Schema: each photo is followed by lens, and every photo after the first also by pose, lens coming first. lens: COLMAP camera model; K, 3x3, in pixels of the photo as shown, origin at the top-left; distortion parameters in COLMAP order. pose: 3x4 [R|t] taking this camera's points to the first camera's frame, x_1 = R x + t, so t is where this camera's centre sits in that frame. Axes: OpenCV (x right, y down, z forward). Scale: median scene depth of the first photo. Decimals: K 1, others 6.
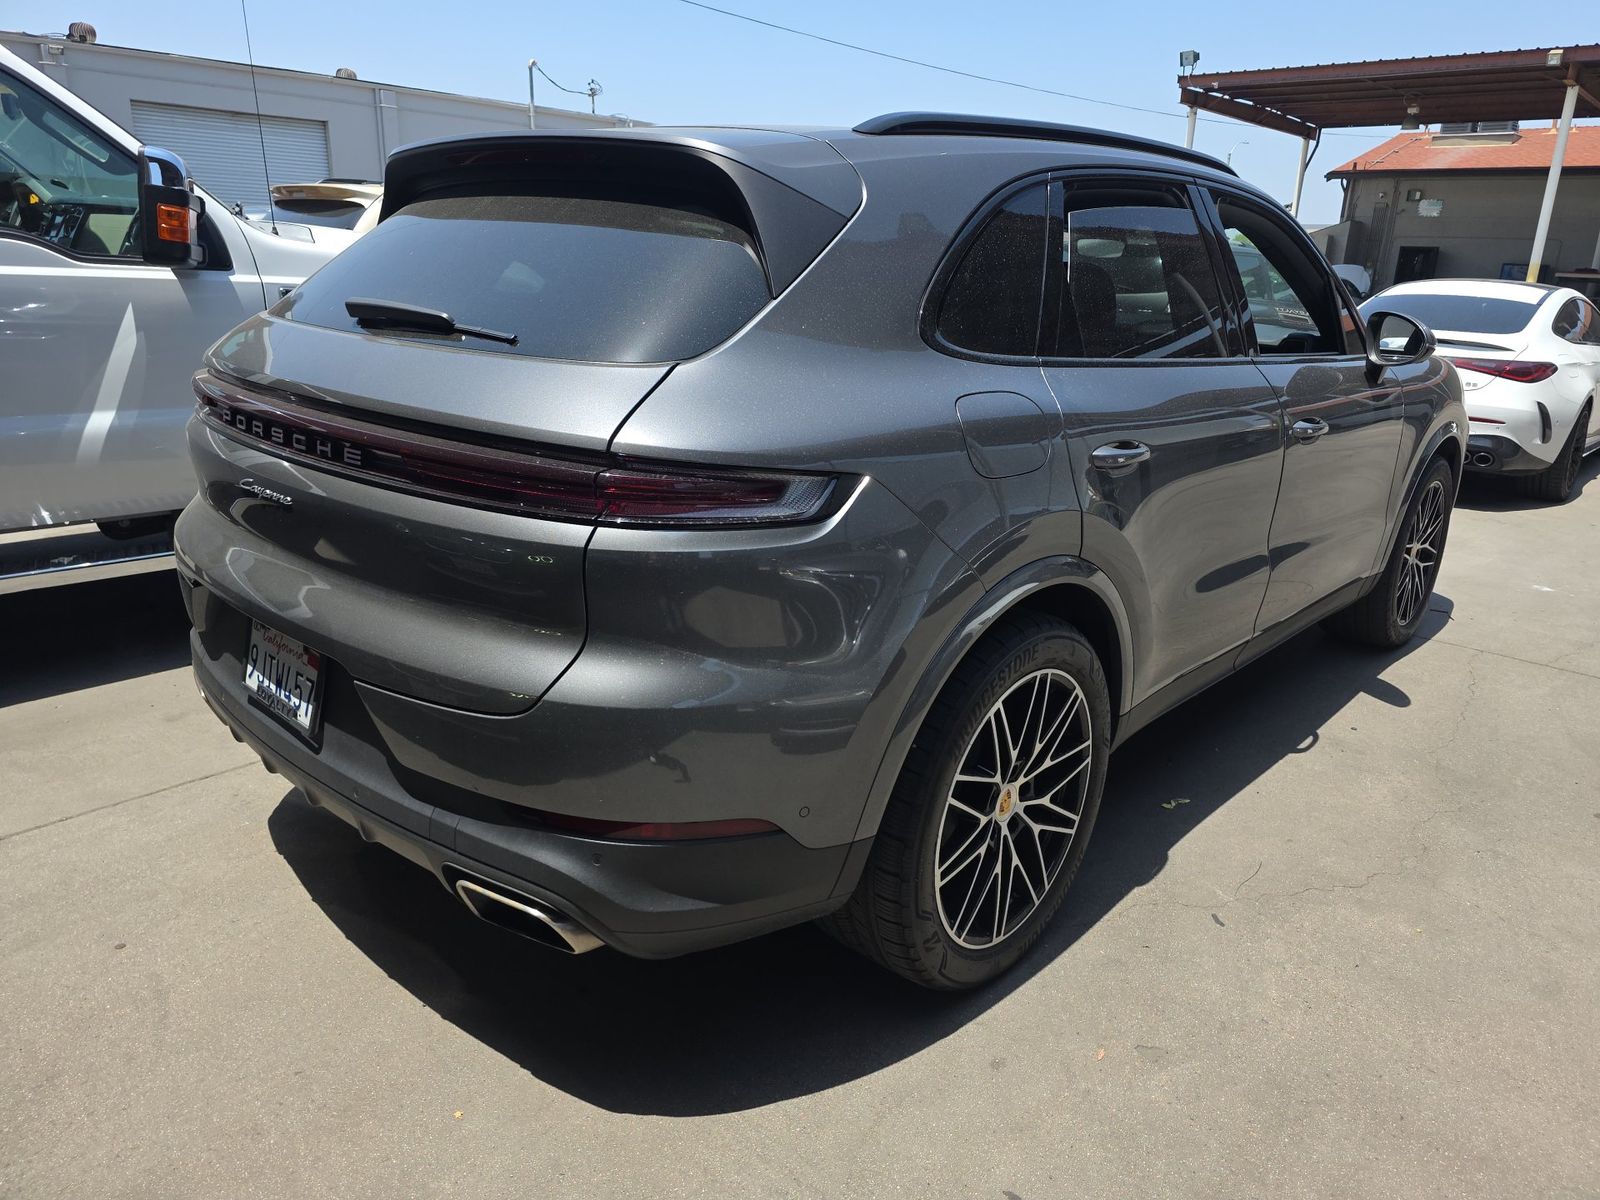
lens RADIAL K [[1084.5, 0, 805.0], [0, 1084.5, 591.5], [0, 0, 1]] dist [0.040478, -0.044756]
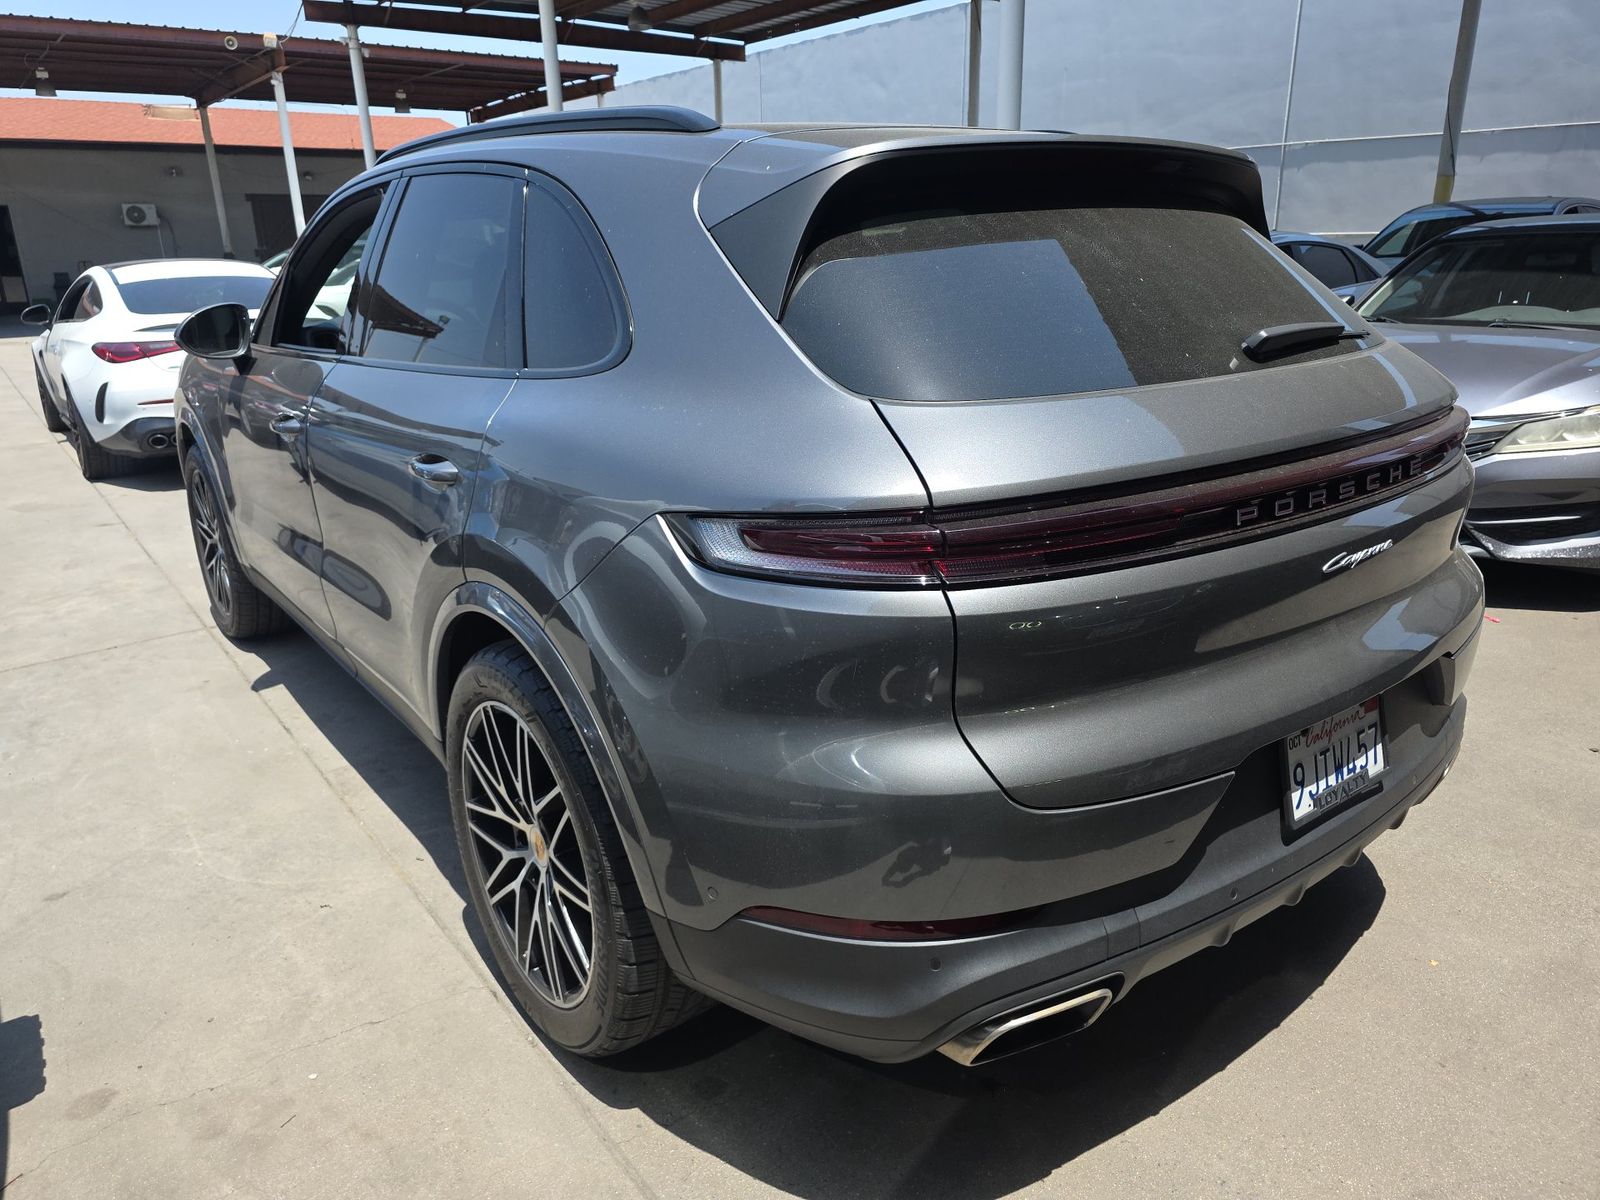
lens RADIAL K [[1094.9, 0, 796.6], [0, 1094.9, 594.9], [0, 0, 1]] dist [0.002054, -0.002752]
pose [[0.158912, -0.338854, 0.927321, -0.109008], [0.313983, 0.907838, 0.277929, -0.035123], [-0.936035, 0.246997, 0.250660, 0.094876]]
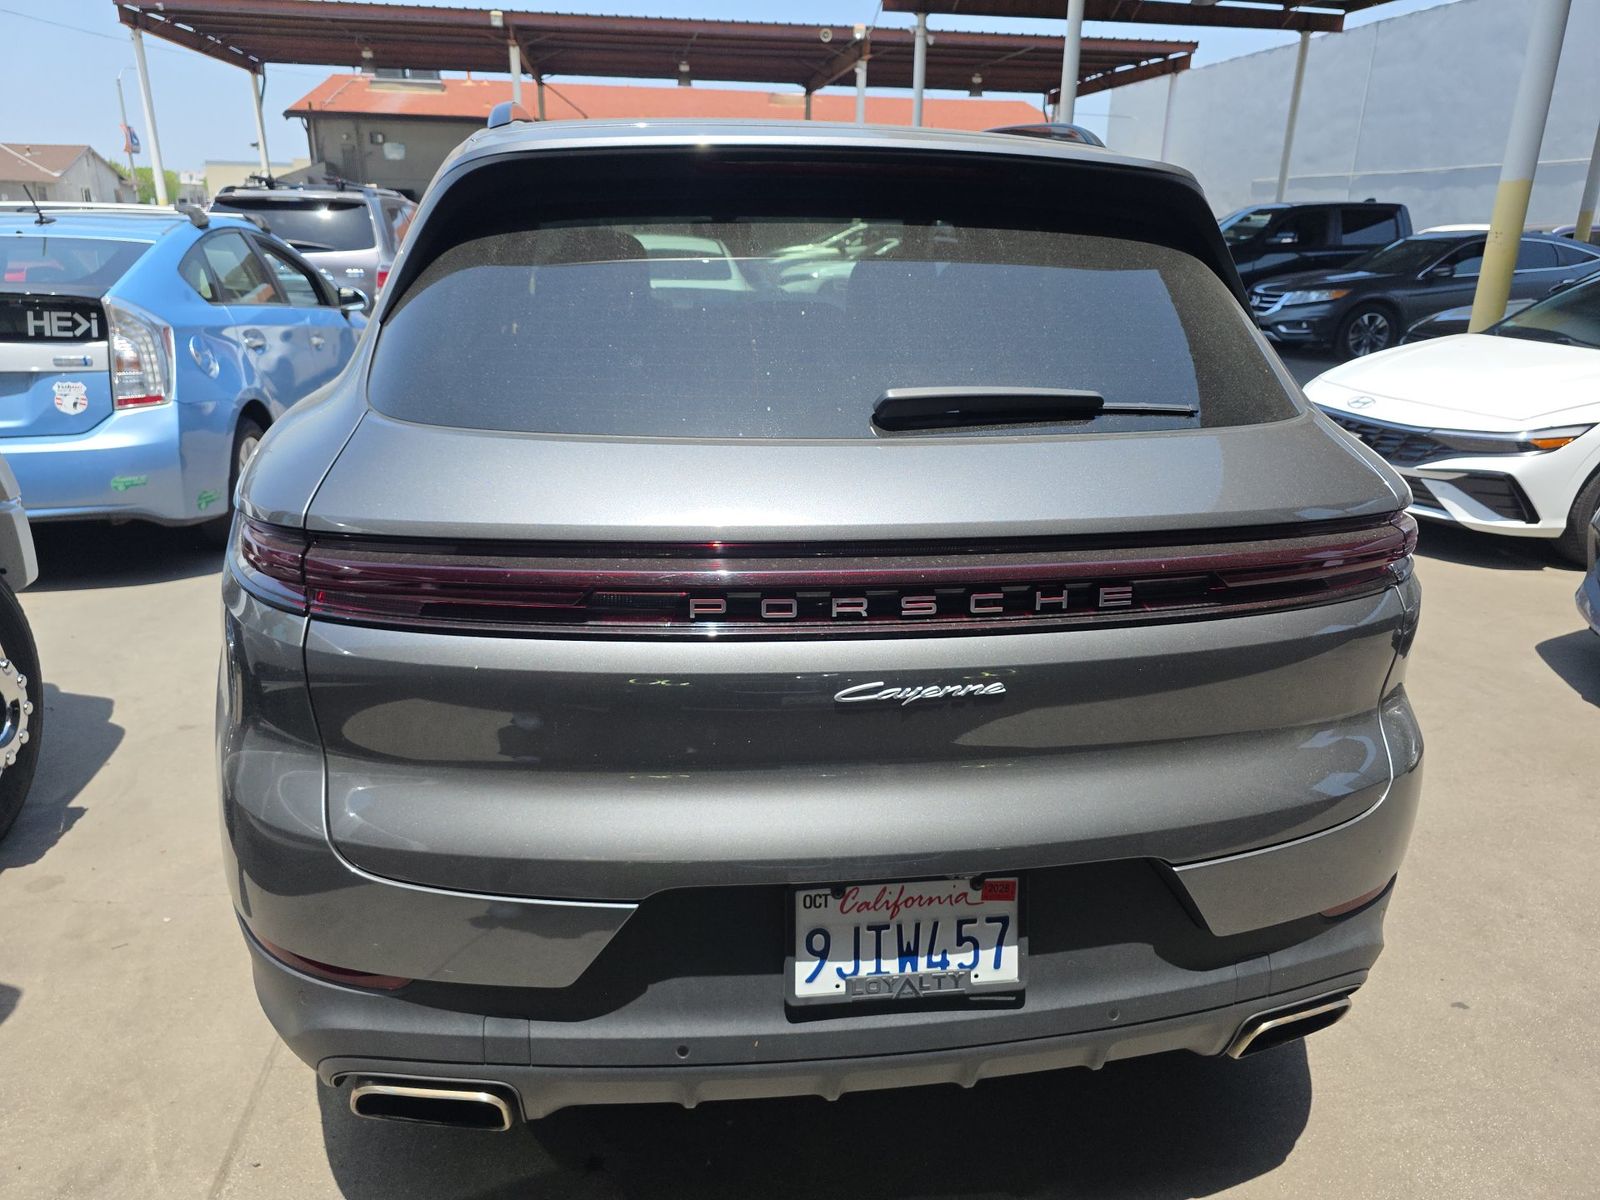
lens RADIAL K [[1084.5, 0, 805.0], [0, 1084.5, 591.5], [0, 0, 1]] dist [0.040478, -0.044756]
pose [[0.618304, -0.272175, 0.737307, -0.079513], [0.232420, 0.959484, 0.159284, -0.021434], [-0.750787, 0.072879, 0.656511, 0.047972]]
